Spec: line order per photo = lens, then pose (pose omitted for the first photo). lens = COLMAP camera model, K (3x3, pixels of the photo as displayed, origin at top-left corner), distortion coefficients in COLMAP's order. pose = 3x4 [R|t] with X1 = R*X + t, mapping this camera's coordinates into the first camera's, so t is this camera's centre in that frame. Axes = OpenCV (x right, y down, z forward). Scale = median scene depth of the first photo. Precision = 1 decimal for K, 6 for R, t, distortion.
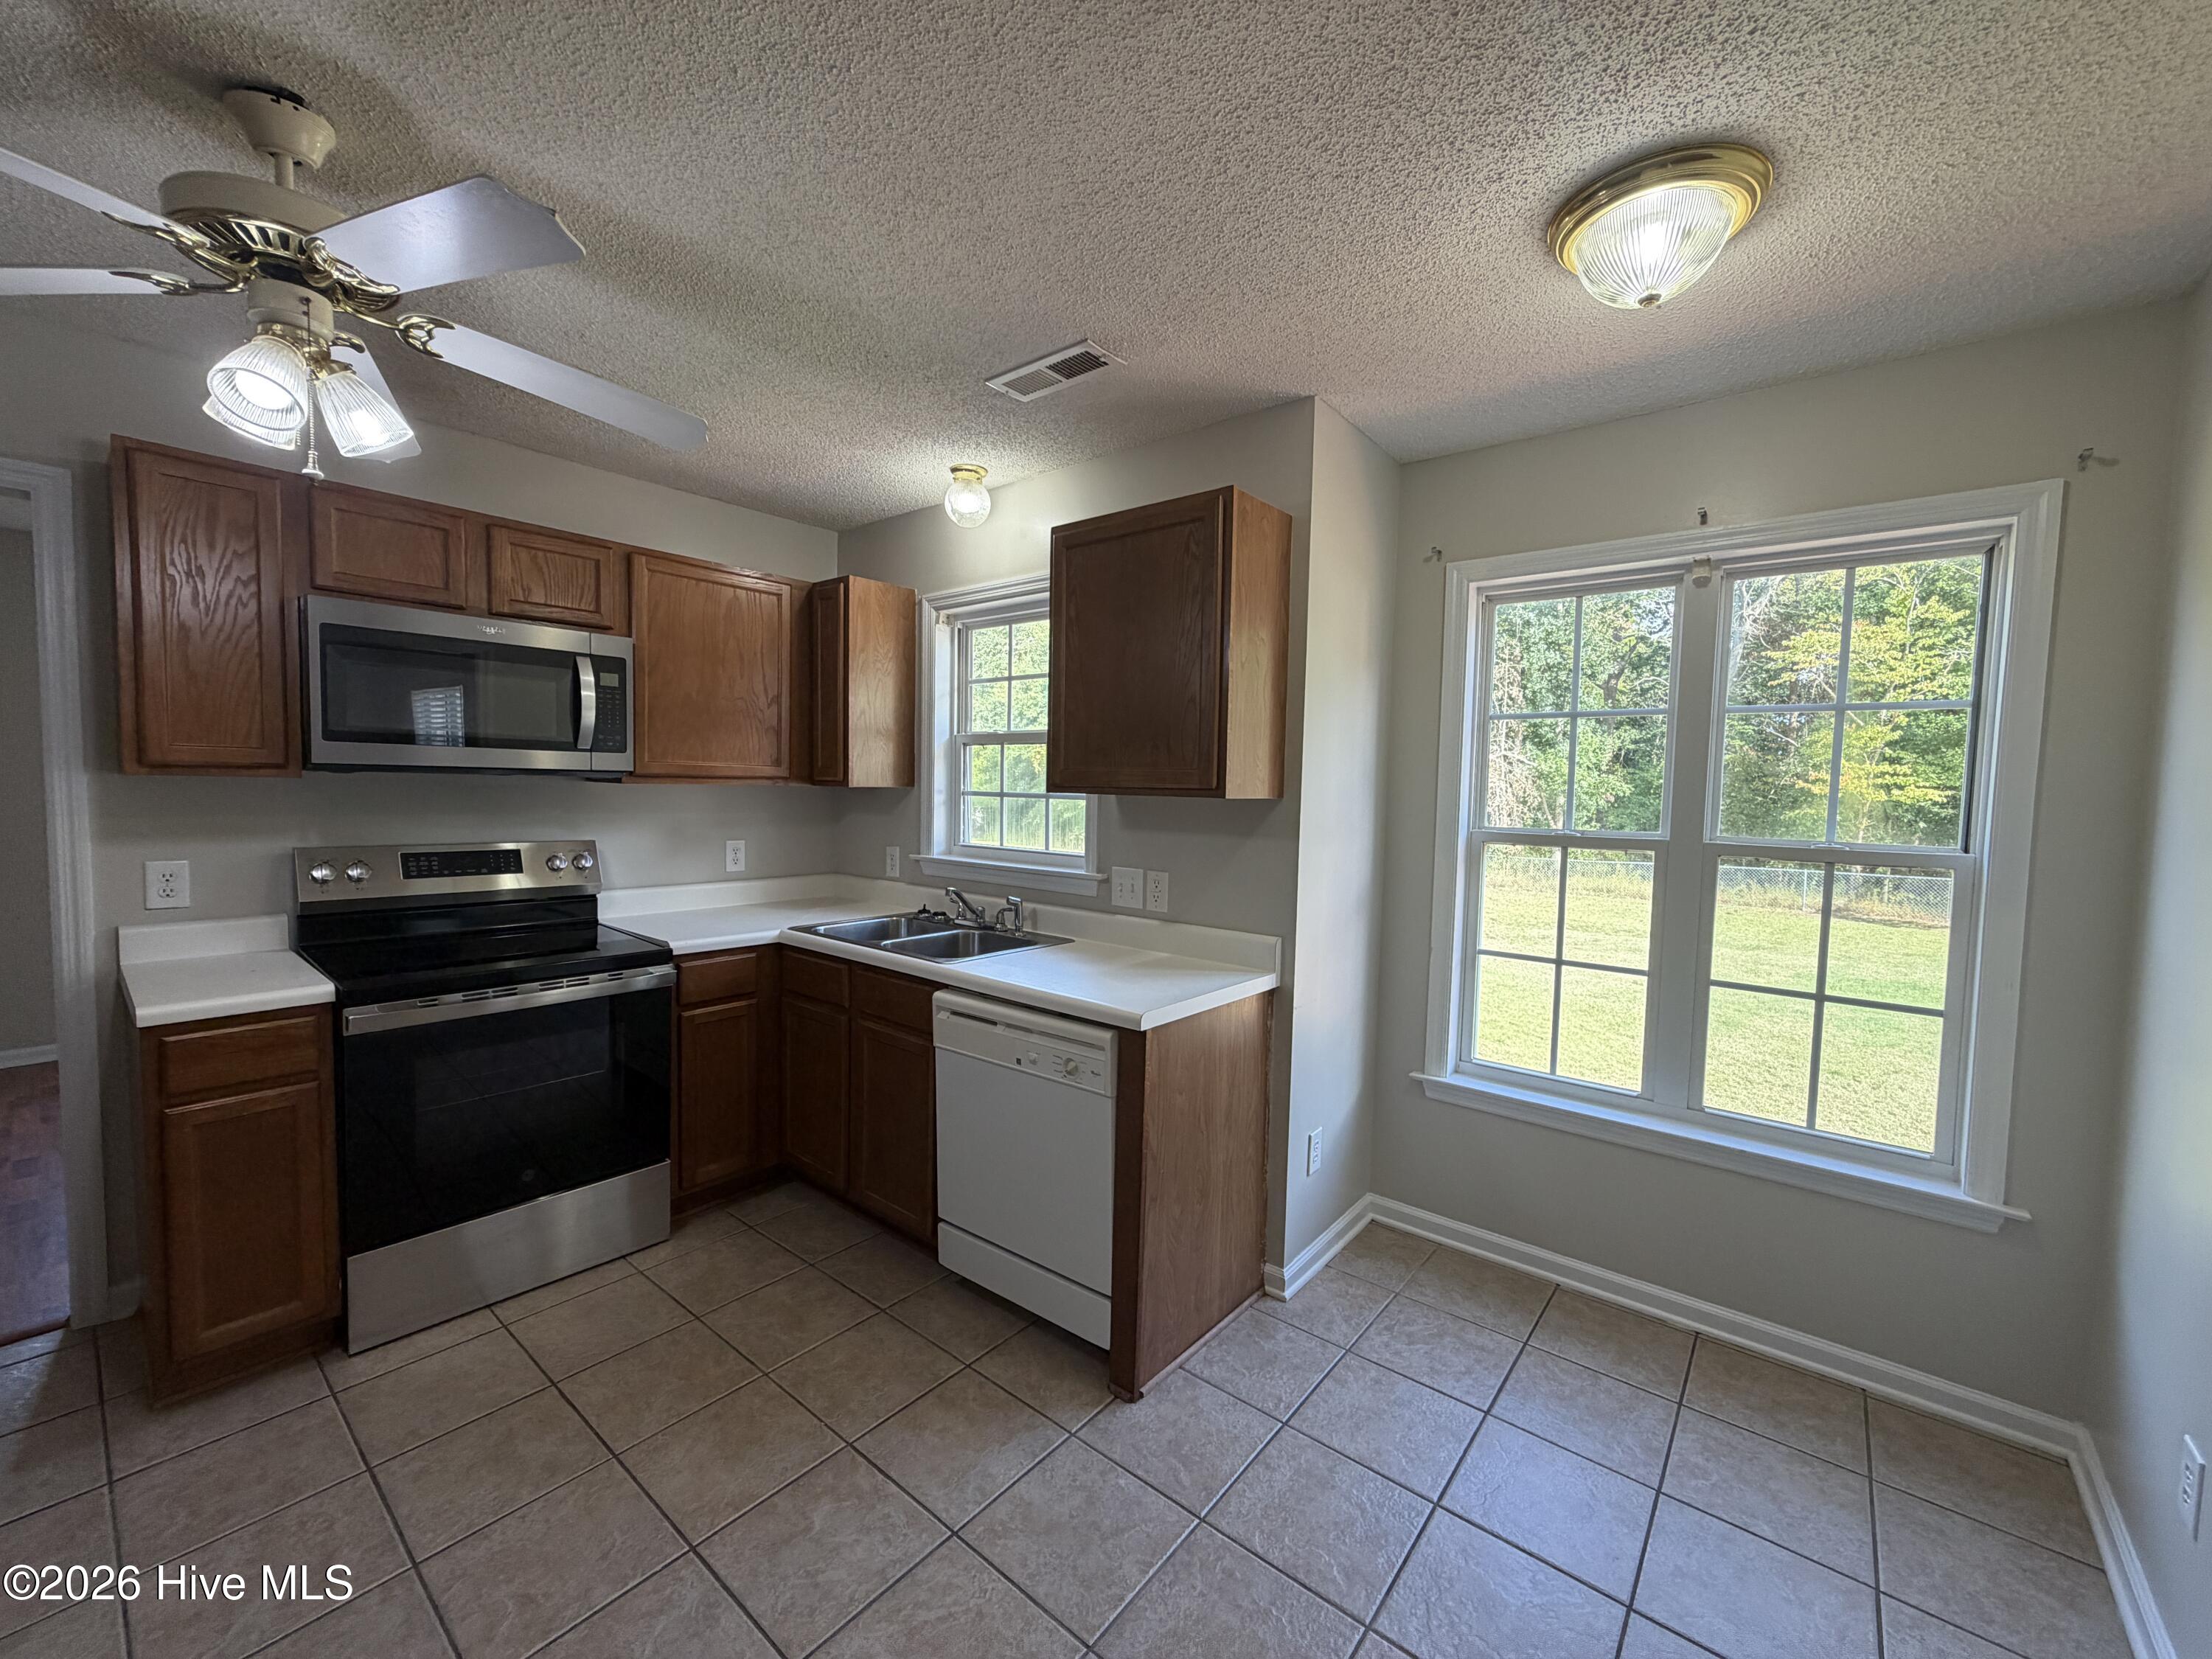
lens RADIAL K [[878.9, 0, 1104.4], [0, 878.9, 829.7], [0, 0, 1]] dist [0.000234, -0.000215]
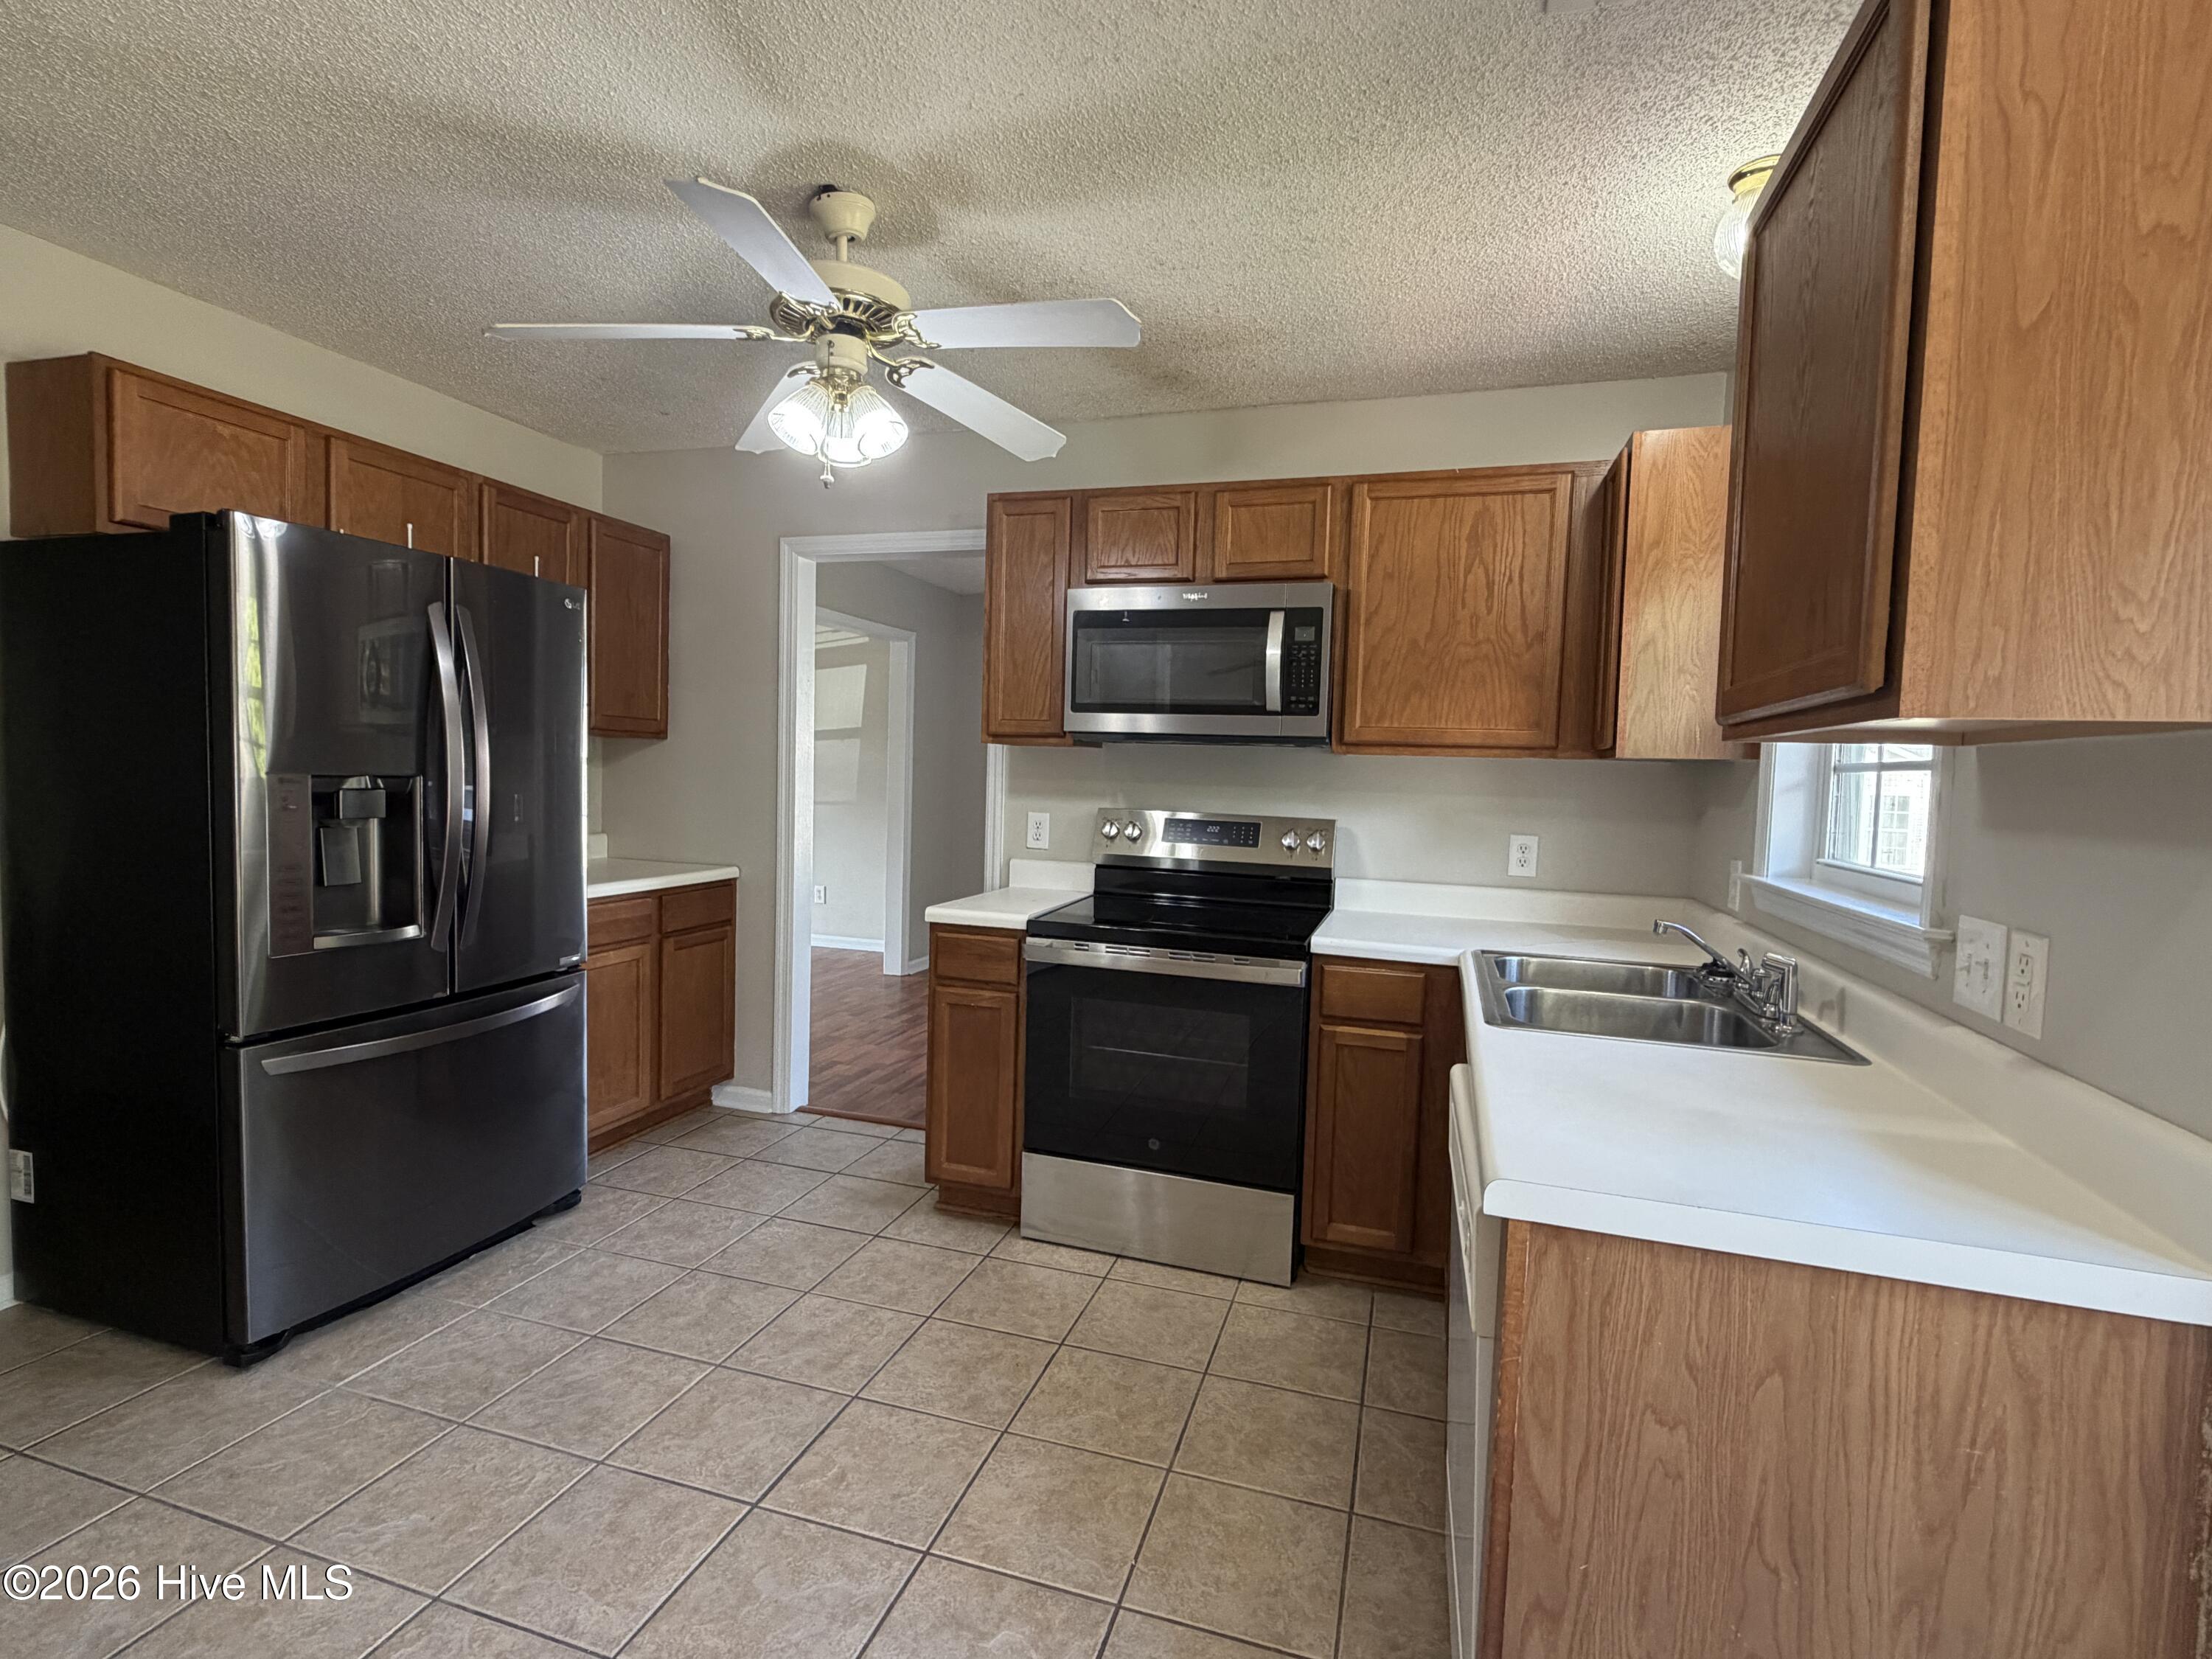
lens RADIAL K [[1037.3, 0, 1104.8], [0, 1037.3, 829.9], [0, 0, 1]] dist [0.000659, 0.000118]
pose [[0.373982, 0.043963, -0.926394, 0.377162], [-0.072049, 0.997234, 0.018238, 0.024556], [0.924633, 0.059925, 0.376115, 0.481460]]
